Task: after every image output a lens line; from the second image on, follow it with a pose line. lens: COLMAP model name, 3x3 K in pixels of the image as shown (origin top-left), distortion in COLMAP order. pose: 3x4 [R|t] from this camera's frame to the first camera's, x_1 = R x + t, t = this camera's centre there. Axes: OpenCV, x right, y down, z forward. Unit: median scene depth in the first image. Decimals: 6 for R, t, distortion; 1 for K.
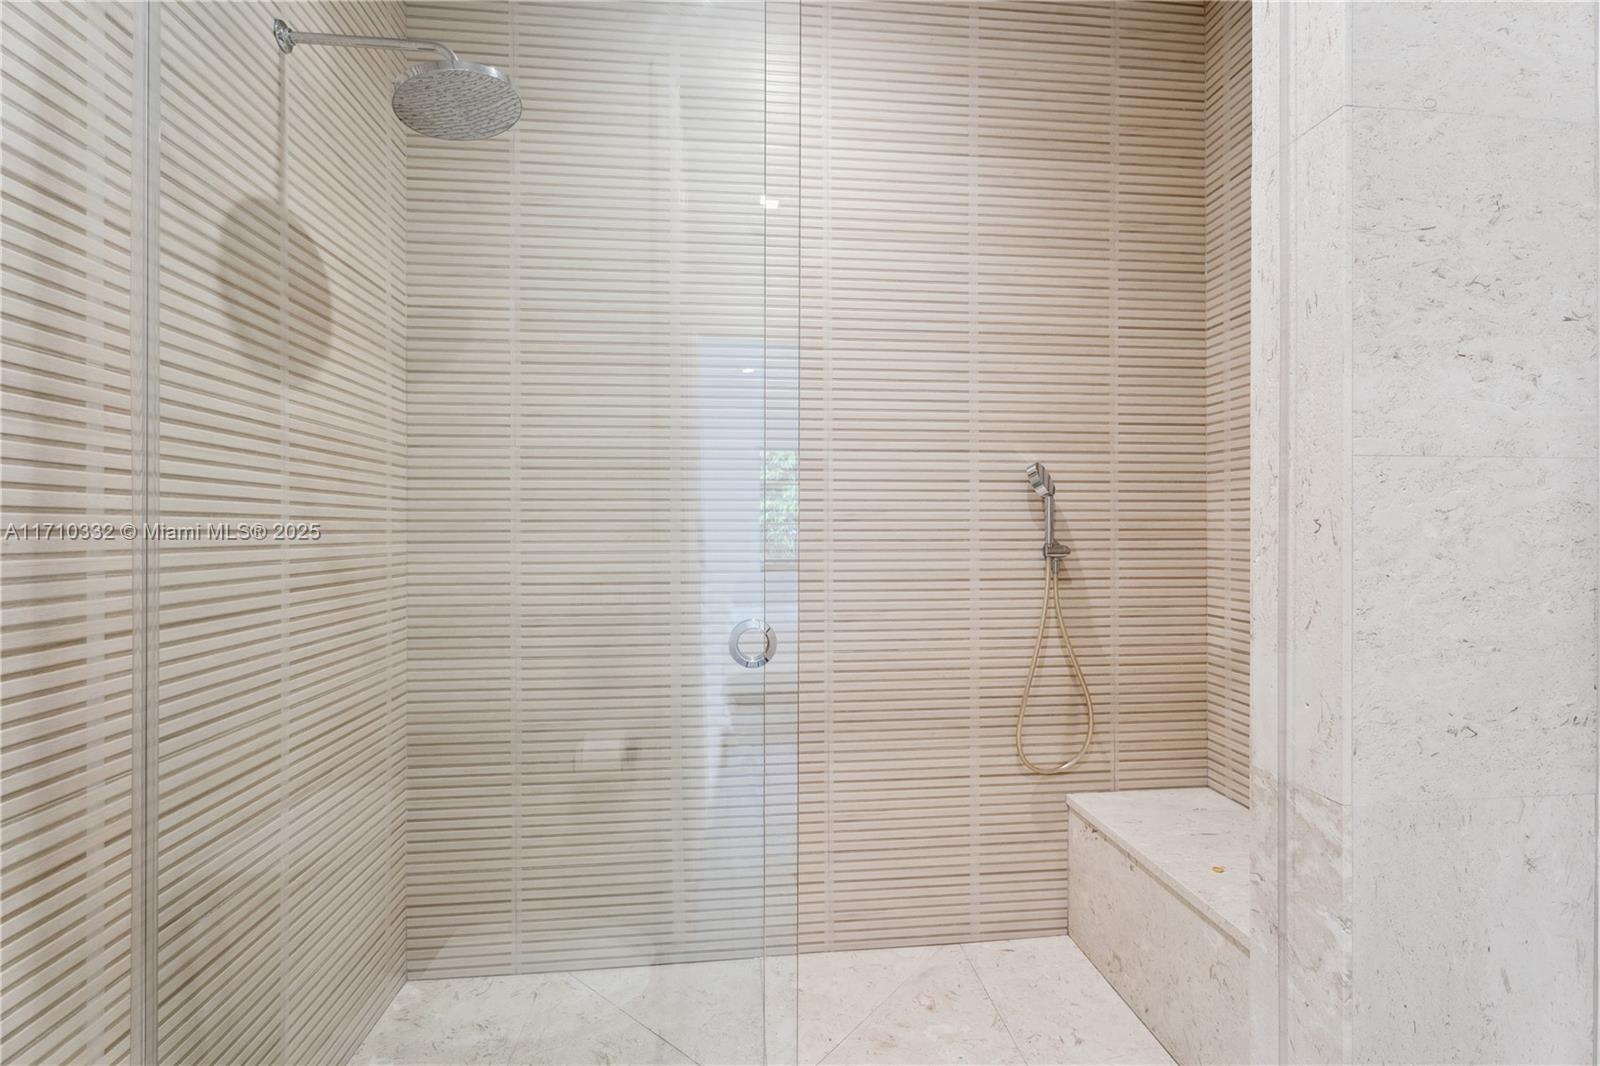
lens RADIAL K [[723.0, 0, 803.5], [0, 723.0, 529.0], [0, 0, 1]] dist [-0.001203, 0.000714]
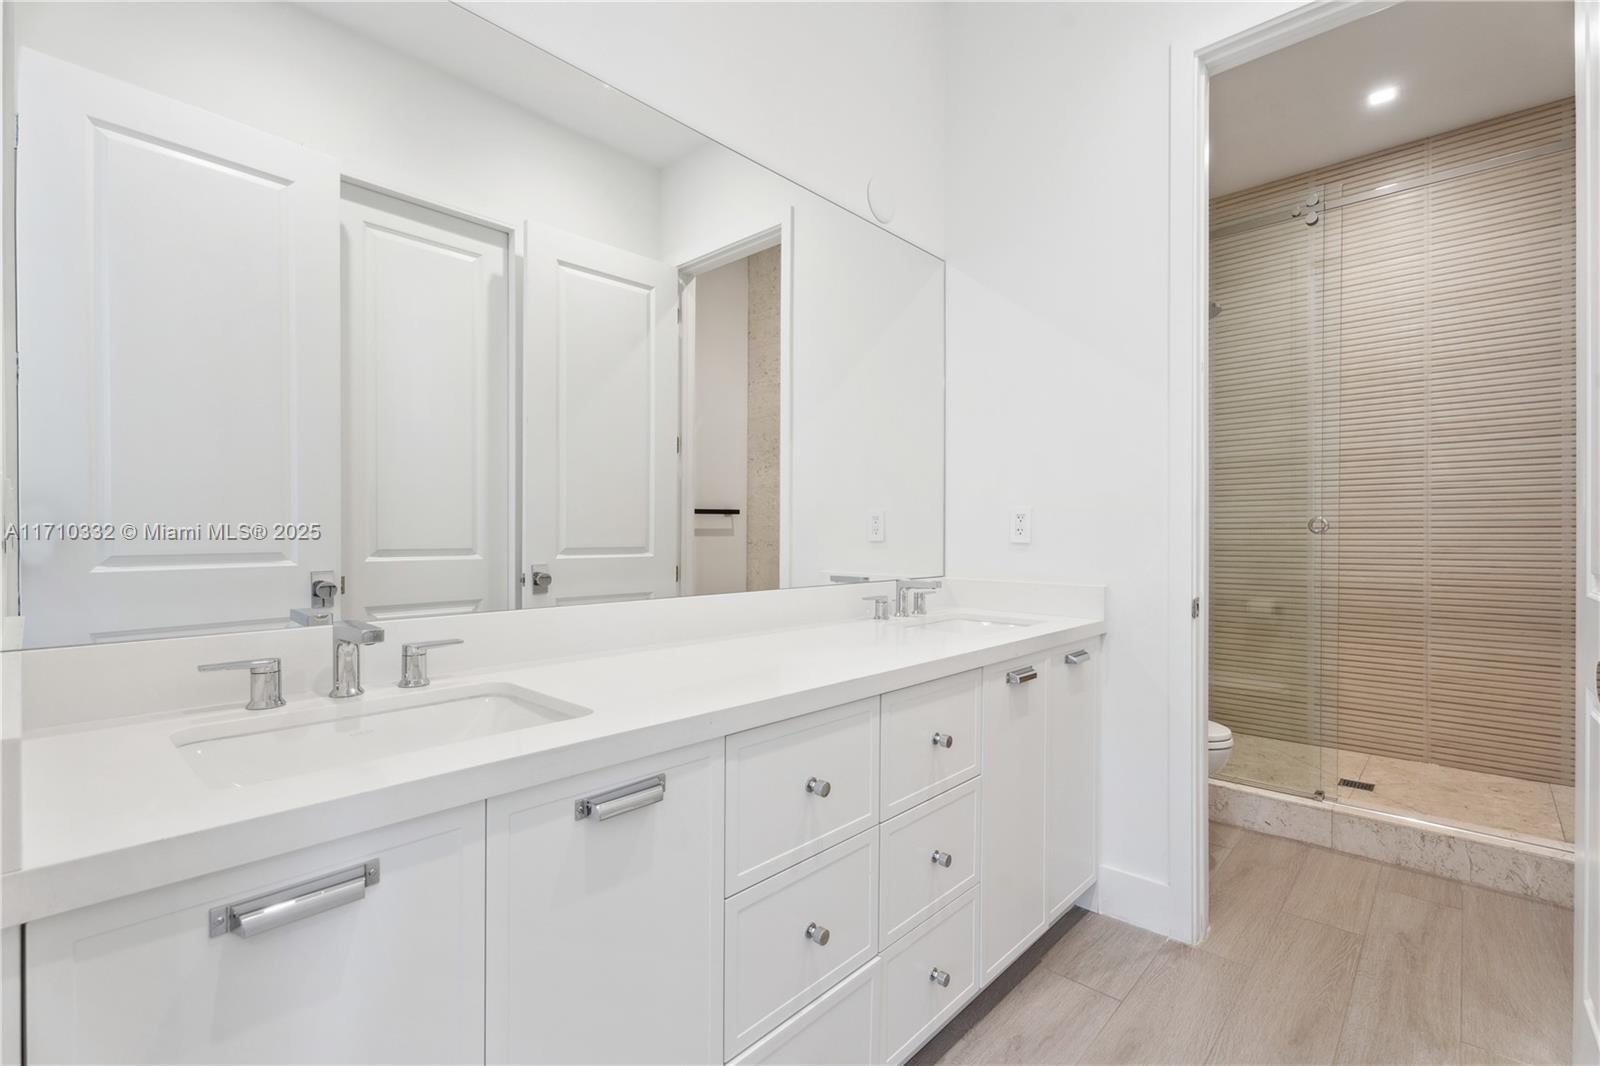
lens RADIAL K [[723.0, 0, 807.8], [0, 723.0, 533.7], [0, 0, 1]] dist [-0.001203, 0.000714]
pose [[0.662148, 0.000969, -0.749372, 0.340565], [-0.001124, 0.999999, 0.000300, 0.094897], [0.749372, 0.000644, 0.662149, -1.106095]]
